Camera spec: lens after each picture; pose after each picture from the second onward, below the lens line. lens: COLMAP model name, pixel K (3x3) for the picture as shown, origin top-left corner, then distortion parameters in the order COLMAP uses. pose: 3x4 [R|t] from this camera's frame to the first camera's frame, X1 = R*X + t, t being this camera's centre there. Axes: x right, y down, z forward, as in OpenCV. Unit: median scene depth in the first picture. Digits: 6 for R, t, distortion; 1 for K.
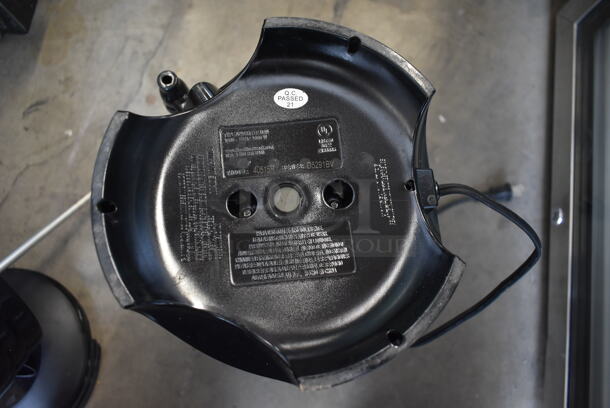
lens RADIAL K [[469.8, 0, 305.8], [0, 469.8, 204.0], [0, 0, 1]] dist [-0.009480, 0.005358]
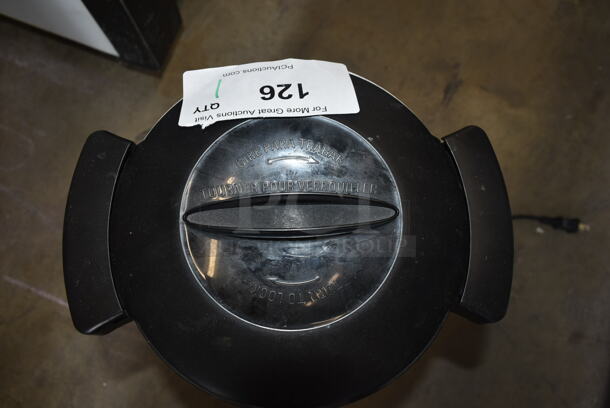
lens RADIAL K [[469.8, 0, 304.0], [0, 469.8, 202.0], [0, 0, 1]] dist [-0.009480, 0.005358]
pose [[0.978147, 0.198267, -0.062599, -0.132679], [-0.199315, 0.979875, -0.010905, -0.111776], [0.059177, 0.023144, 0.997979, -0.032436]]
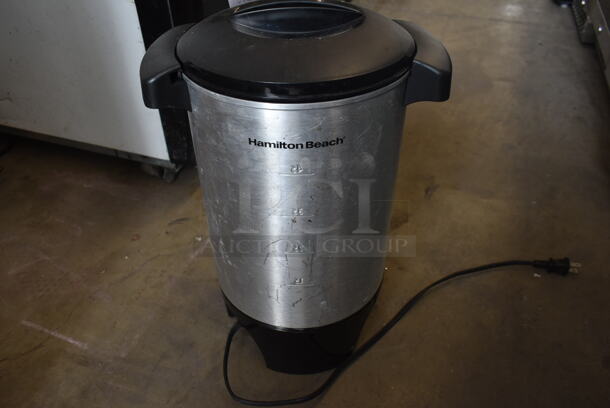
lens RADIAL K [[469.8, 0, 301.4], [0, 469.8, 209.3], [0, 0, 1]] dist [-0.009480, 0.005358]
pose [[0.978044, 0.084649, -0.190433, -0.020322], [-0.185521, 0.769917, -0.610582, 0.465186], [0.094933, 0.632505, 0.768716, 0.042836]]
